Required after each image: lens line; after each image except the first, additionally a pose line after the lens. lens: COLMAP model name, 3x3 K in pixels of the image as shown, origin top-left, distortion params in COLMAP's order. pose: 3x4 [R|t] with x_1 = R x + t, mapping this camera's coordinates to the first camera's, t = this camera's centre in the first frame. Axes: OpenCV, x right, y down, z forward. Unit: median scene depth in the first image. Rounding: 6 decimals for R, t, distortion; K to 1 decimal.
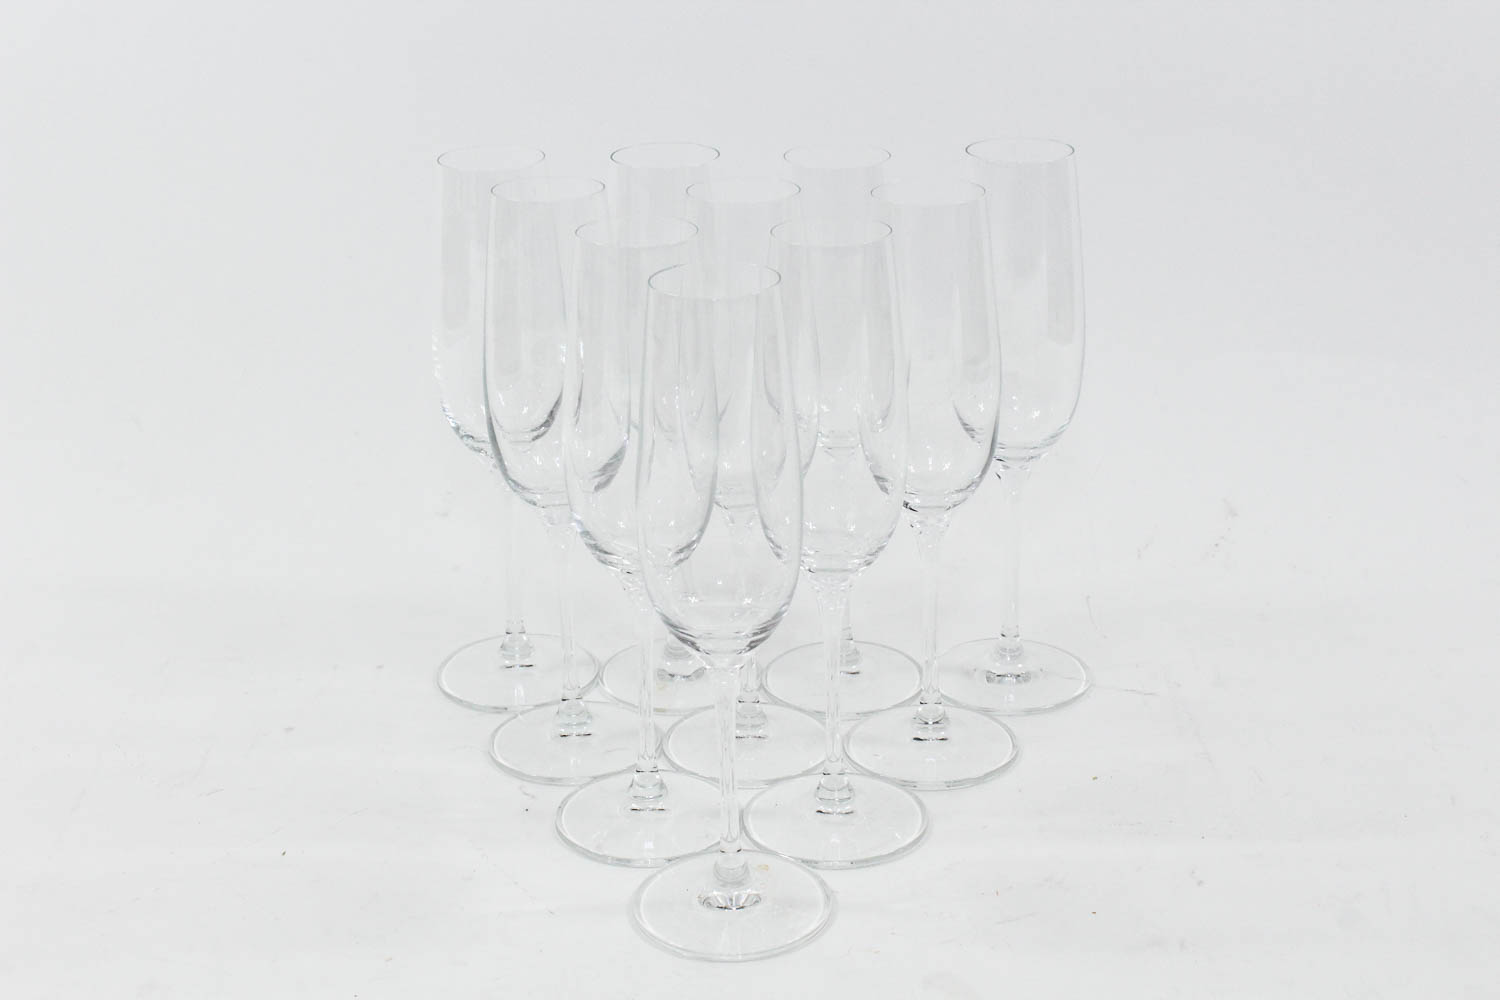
lens RADIAL K [[2173.2, 0, 746.0], [0, 2173.2, 489.1], [0, 0, 1]] dist [0.015958, 0.000000]
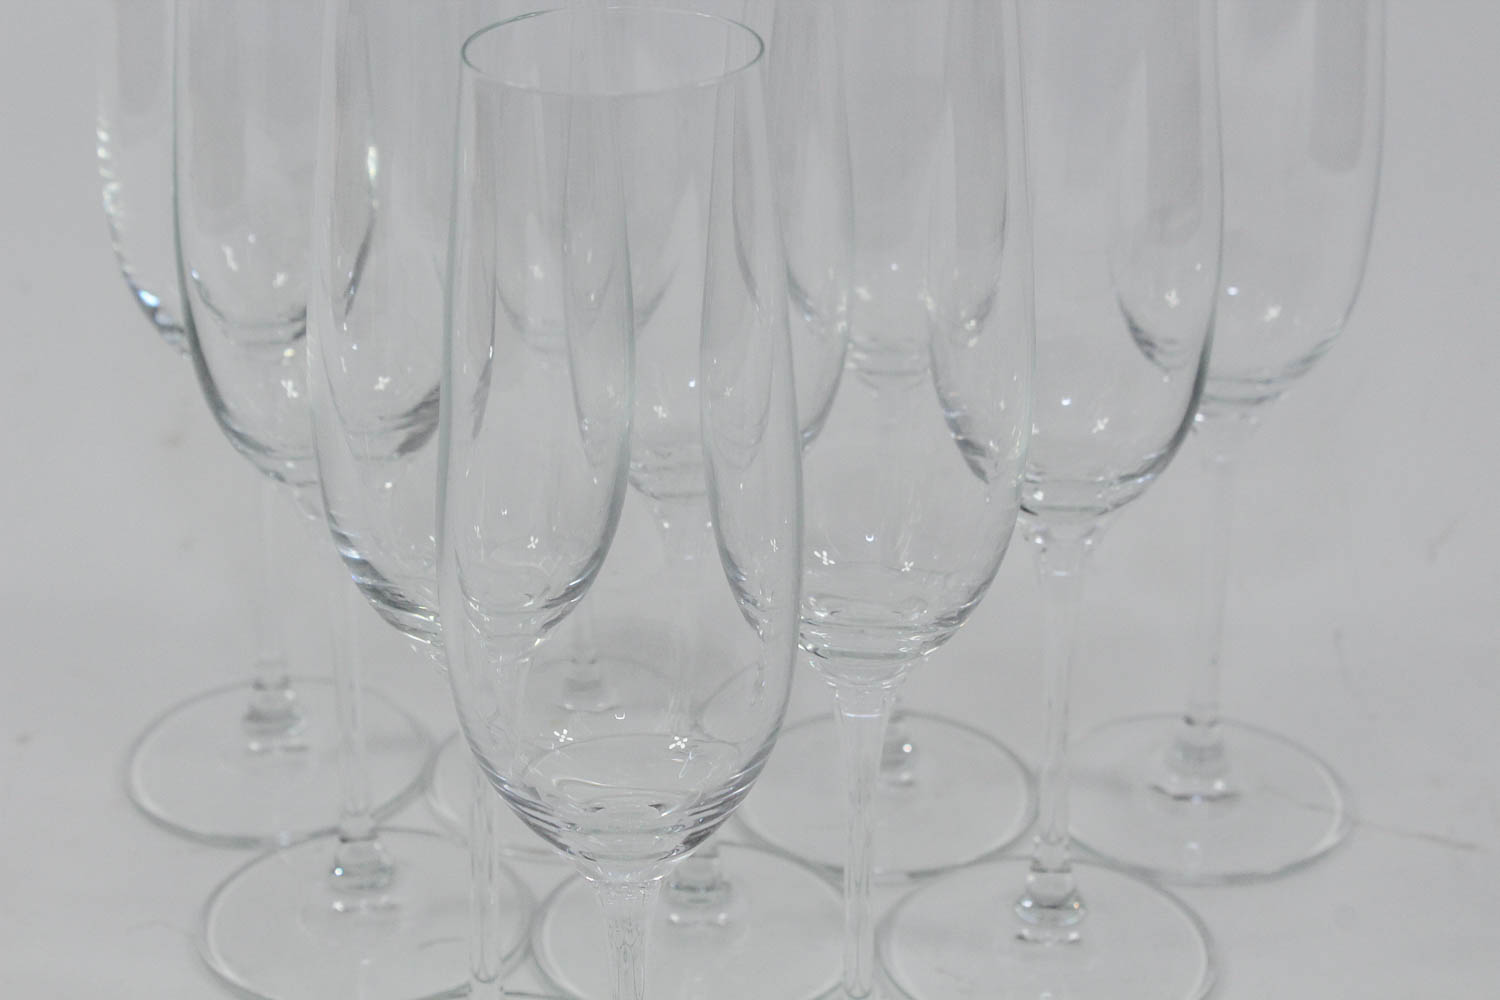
lens RADIAL K [[2870.4, 0, 757.1], [0, 2870.4, 508.9], [0, 0, 1]] dist [0.047335, 0.000000]
pose [[0.999686, 0.024974, -0.001995, 0.015019], [-0.024732, 0.996454, 0.080428, -0.042053], [0.003997, -0.080353, 0.996758, 0.337362]]
